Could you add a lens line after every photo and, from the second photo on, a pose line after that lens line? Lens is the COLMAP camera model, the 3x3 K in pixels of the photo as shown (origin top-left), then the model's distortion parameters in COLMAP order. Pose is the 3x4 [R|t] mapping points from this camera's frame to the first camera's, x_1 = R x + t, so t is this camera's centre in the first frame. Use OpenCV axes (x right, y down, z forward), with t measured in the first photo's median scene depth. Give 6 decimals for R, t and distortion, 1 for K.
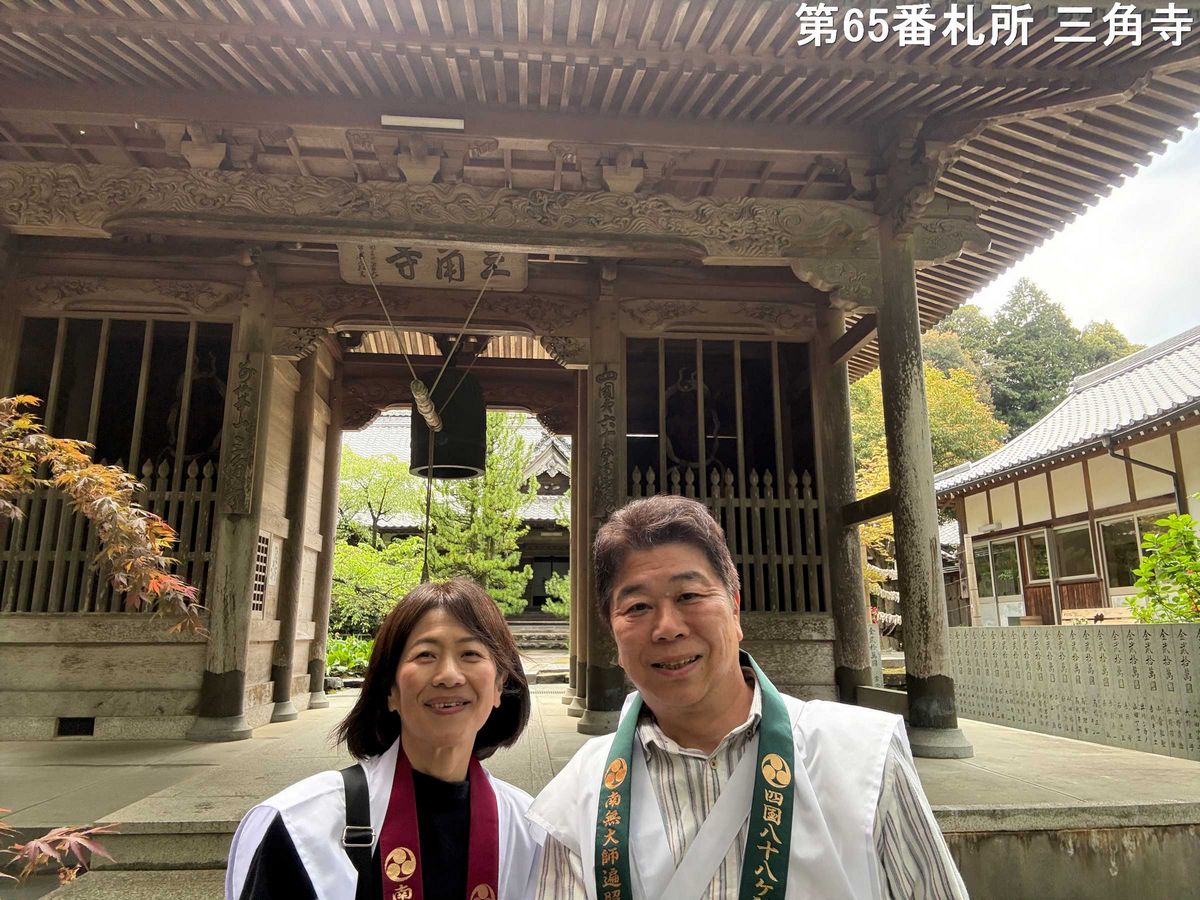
lens RADIAL K [[829.5, 0, 601.5], [0, 829.5, 445.8], [0, 0, 1]] dist [0.118647, -0.135792]
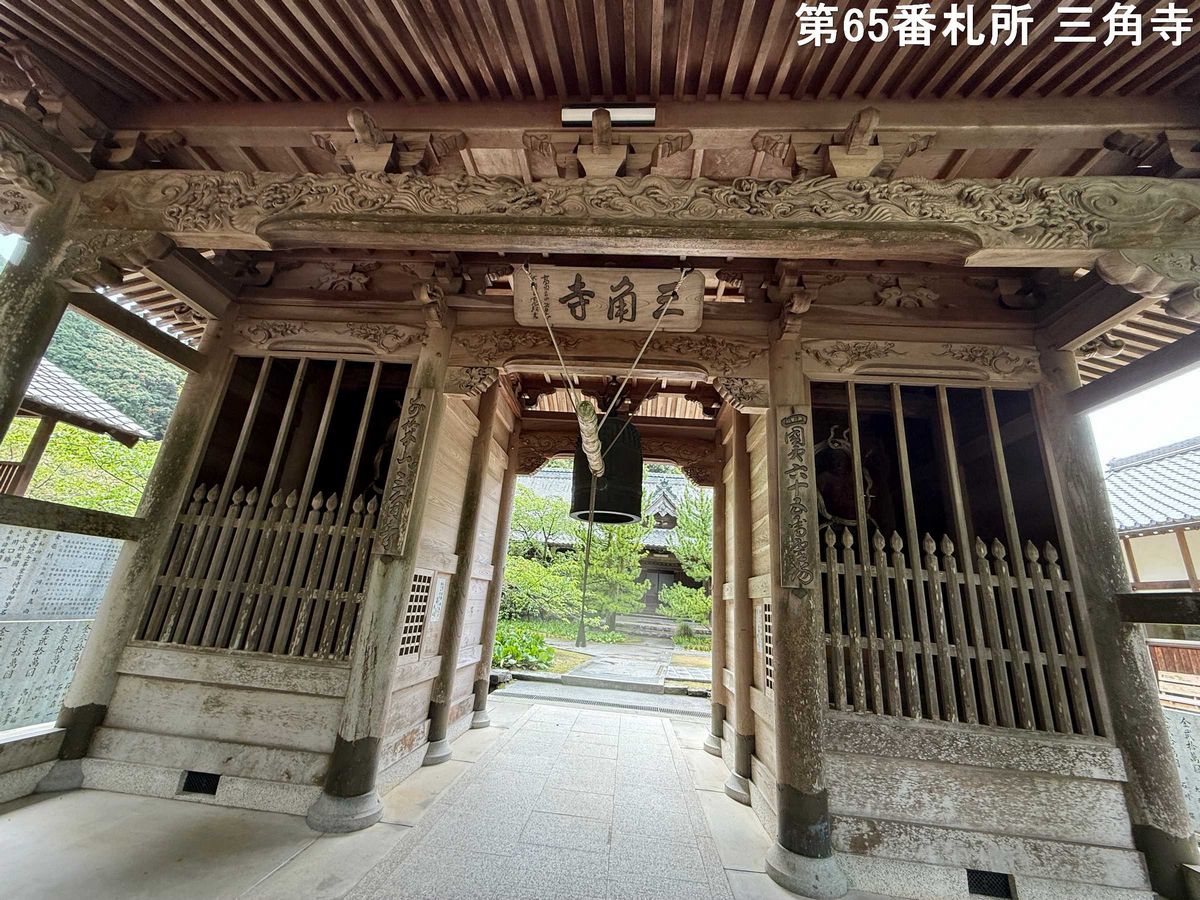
lens RADIAL K [[480.3, 0, 600.0], [0, 480.3, 450.0], [0, 0, 1]] dist [0.014281, -0.007107]
pose [[0.985423, 0.030290, -0.167403, -0.110966], [-0.045677, 0.994998, -0.088844, 0.001963], [0.163875, 0.095195, 0.981877, 0.477946]]
